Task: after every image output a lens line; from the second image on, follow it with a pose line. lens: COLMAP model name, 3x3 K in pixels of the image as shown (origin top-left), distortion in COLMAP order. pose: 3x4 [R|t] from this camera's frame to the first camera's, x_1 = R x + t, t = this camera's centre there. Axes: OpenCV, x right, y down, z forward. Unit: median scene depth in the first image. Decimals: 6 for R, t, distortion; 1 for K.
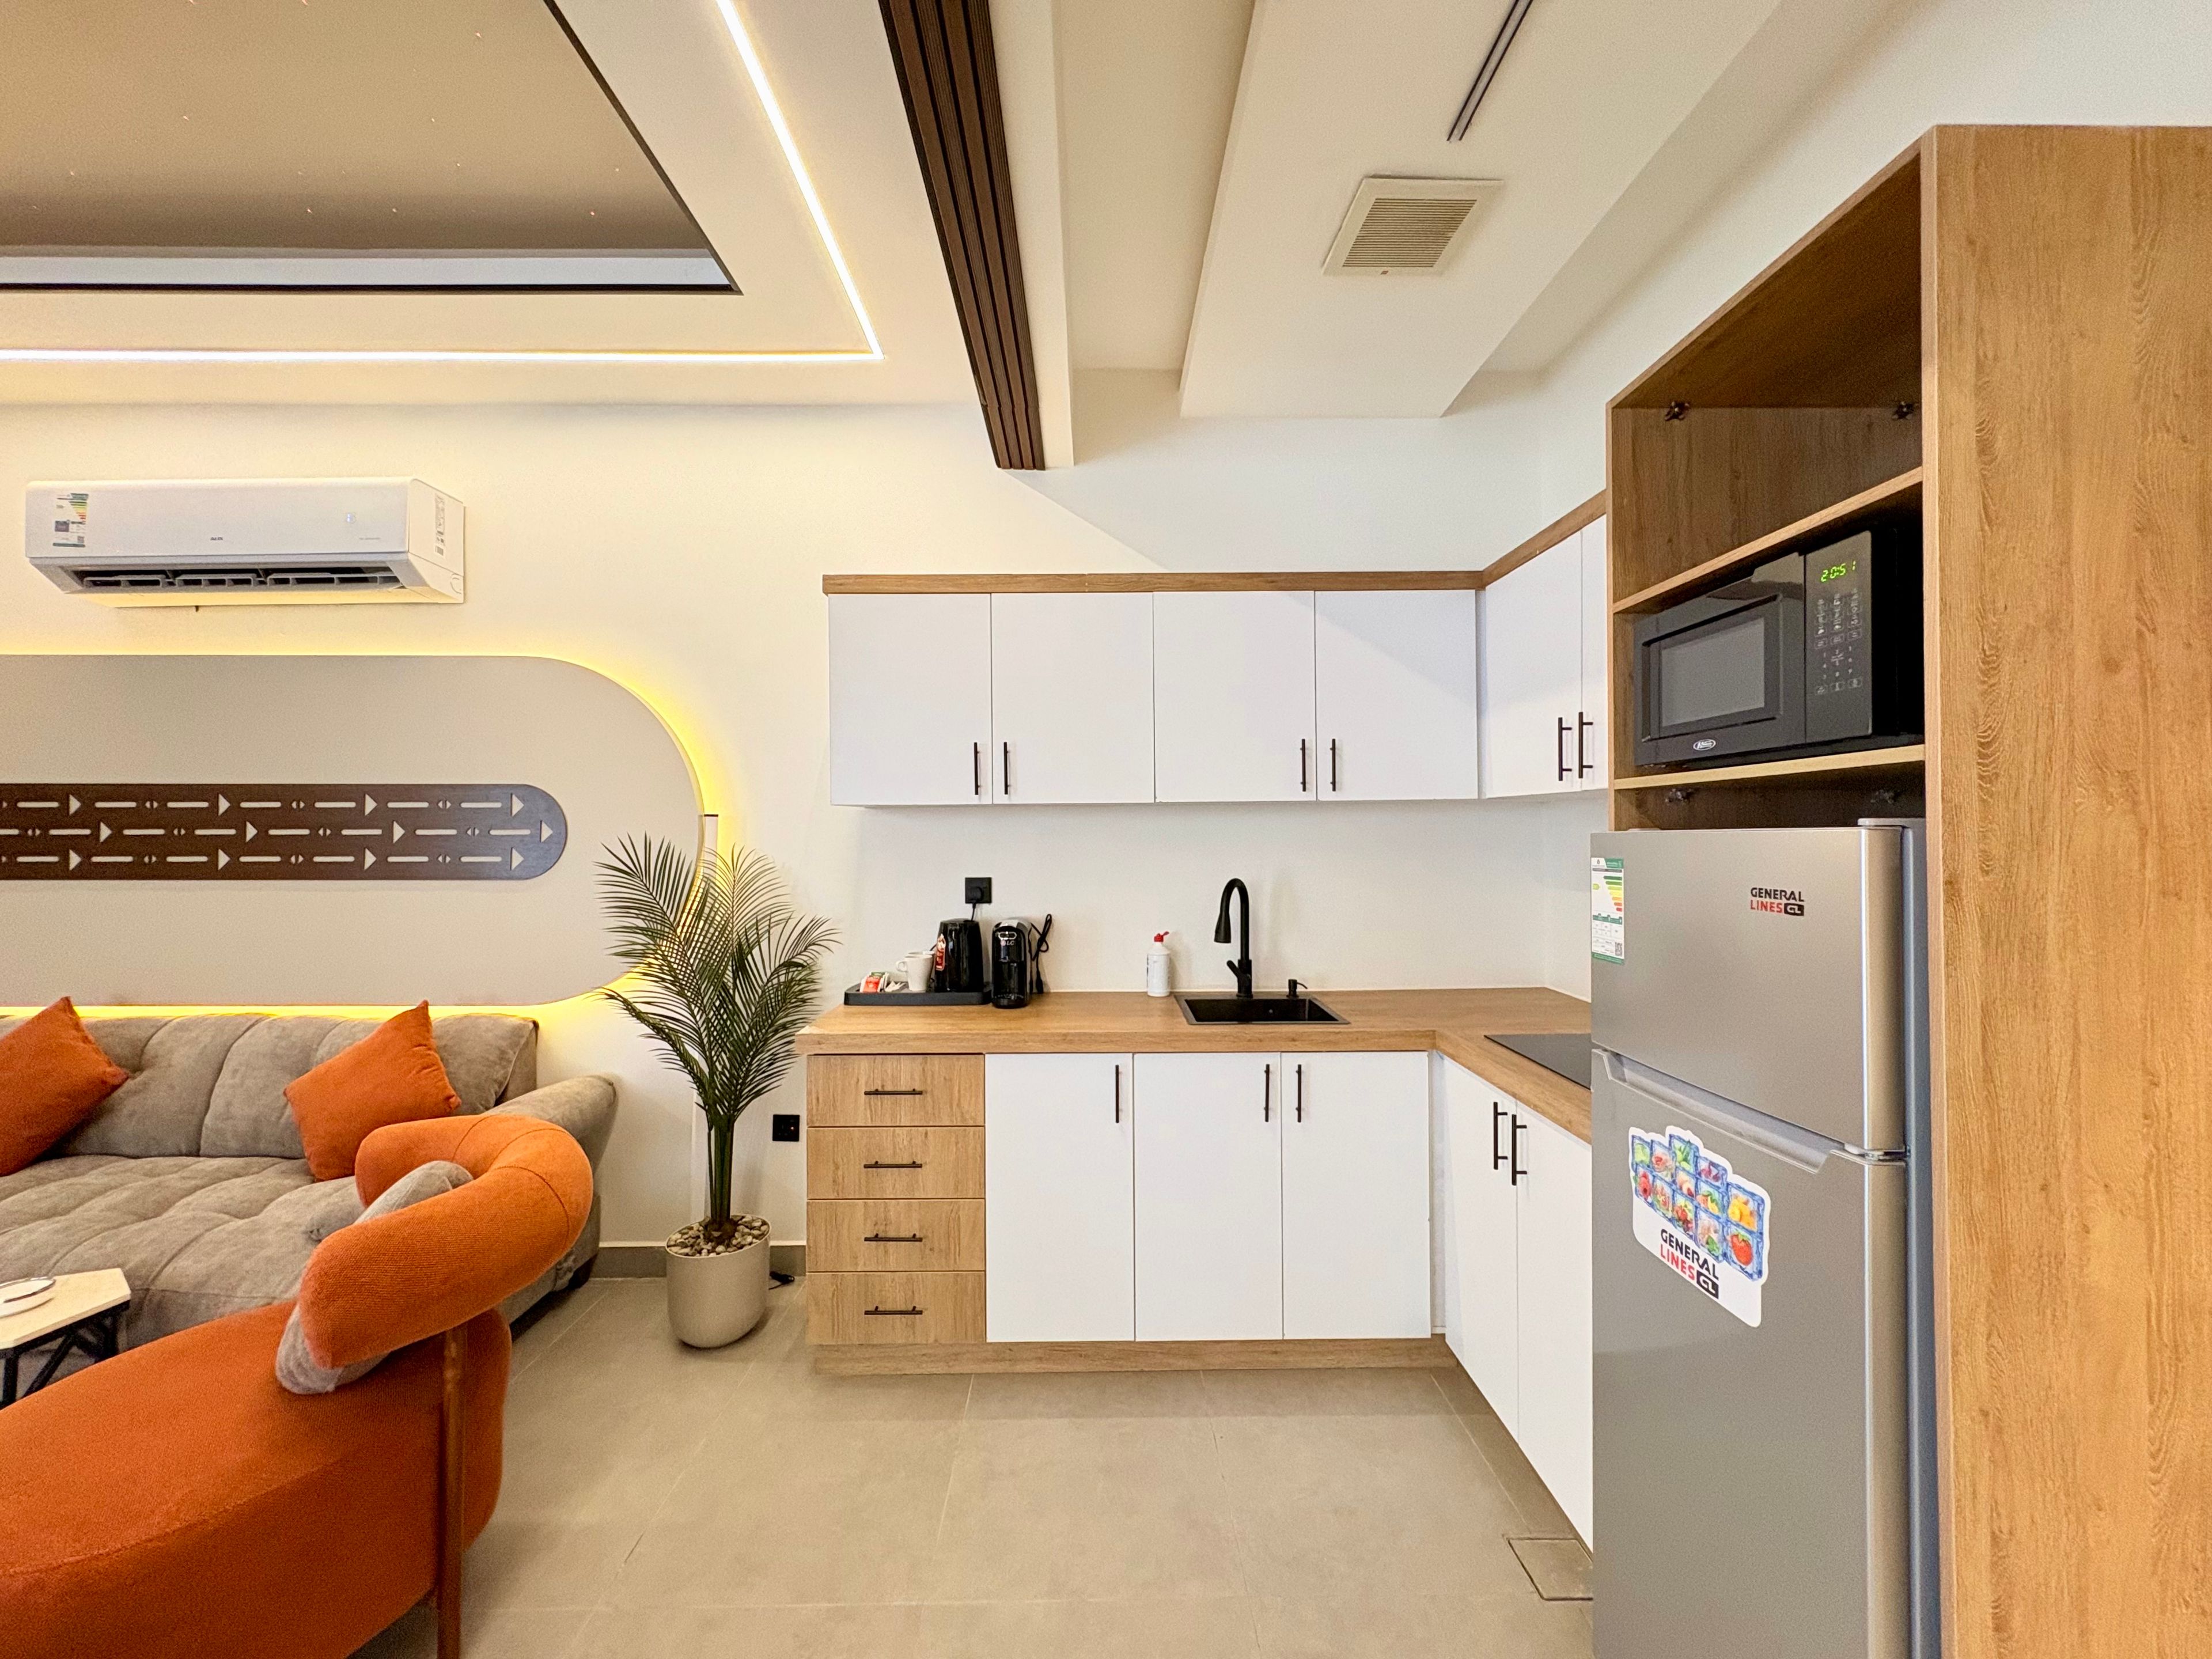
lens RADIAL K [[885.2, 0, 1105.0], [0, 885.2, 825.9], [0, 0, 1]] dist [0.000764, -0.000010]
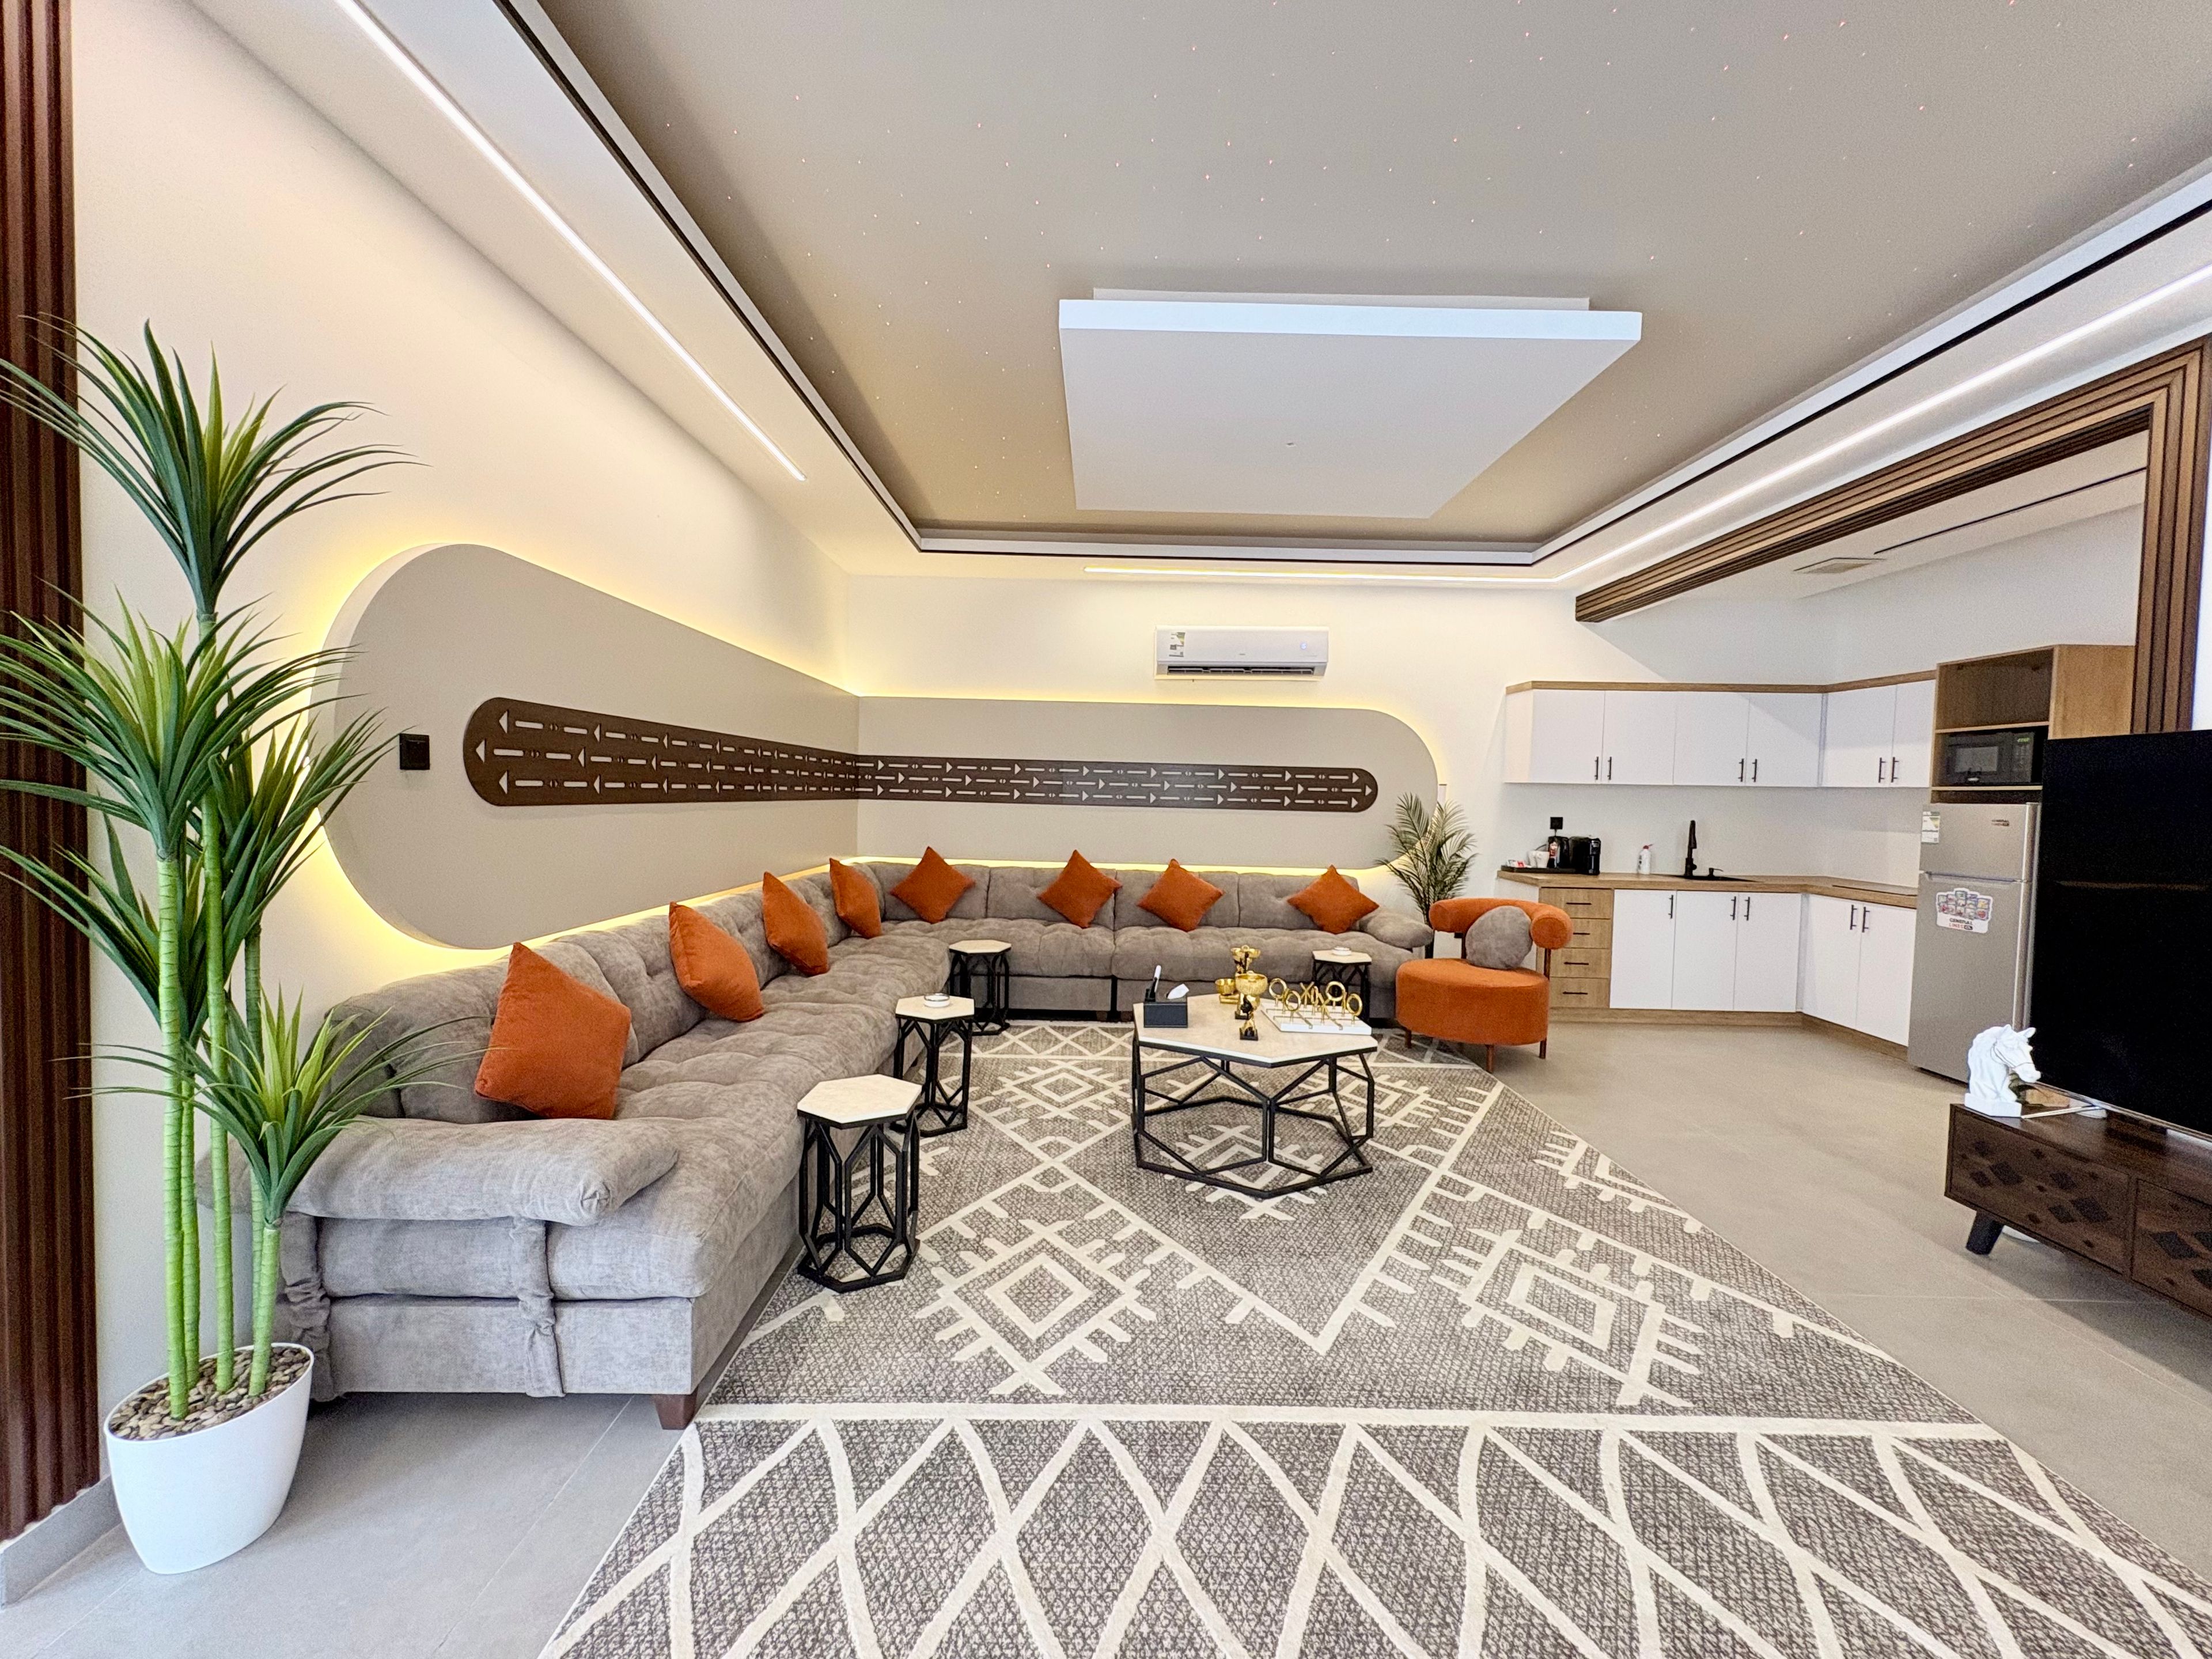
lens RADIAL K [[885.2, 0, 1105.0], [0, 885.2, 825.9], [0, 0, 1]] dist [0.000764, -0.000010]
pose [[0.999534, 0.026521, -0.015137, -1.360231], [-0.025750, 0.998463, 0.049069, 0.003963], [0.016415, -0.048657, 0.998681, -1.290138]]
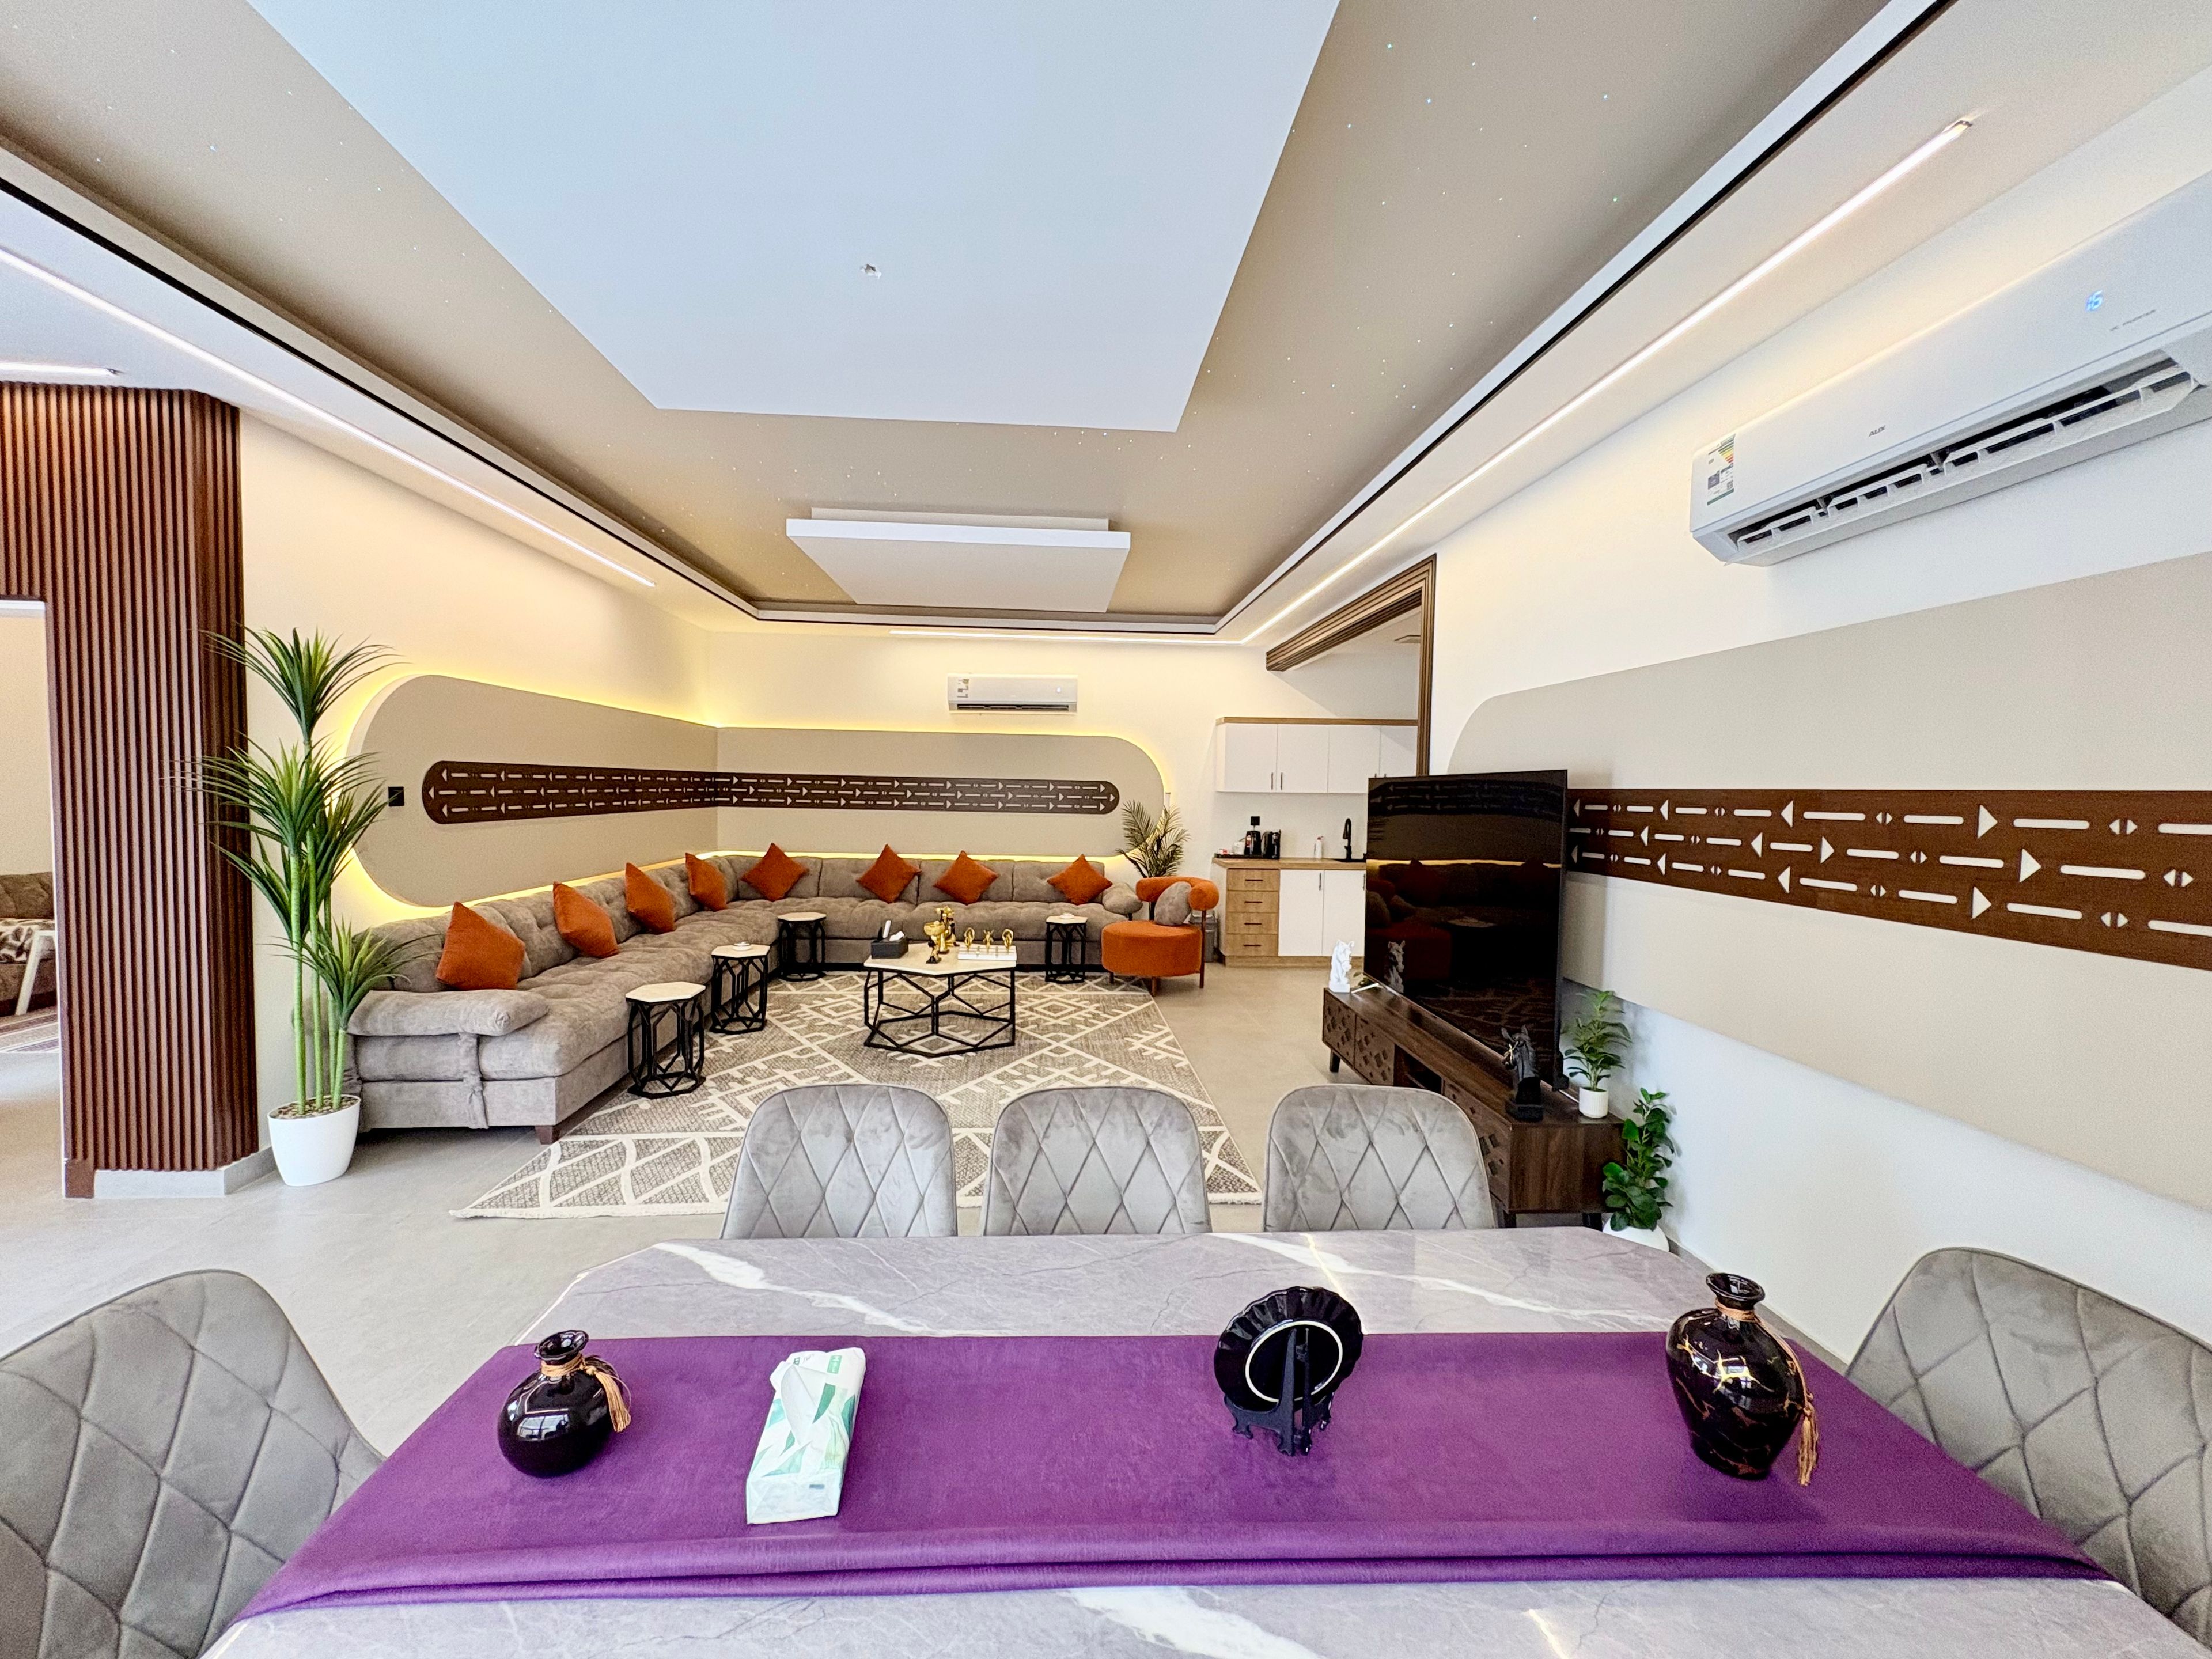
lens RADIAL K [[885.2, 0, 1105.0], [0, 885.2, 825.9], [0, 0, 1]] dist [0.000764, -0.000010]
pose [[0.998291, 0.018446, 0.055449, -0.891874], [-0.021614, 0.998135, 0.057086, -0.071237], [-0.054293, -0.058187, 0.996828, -2.053056]]
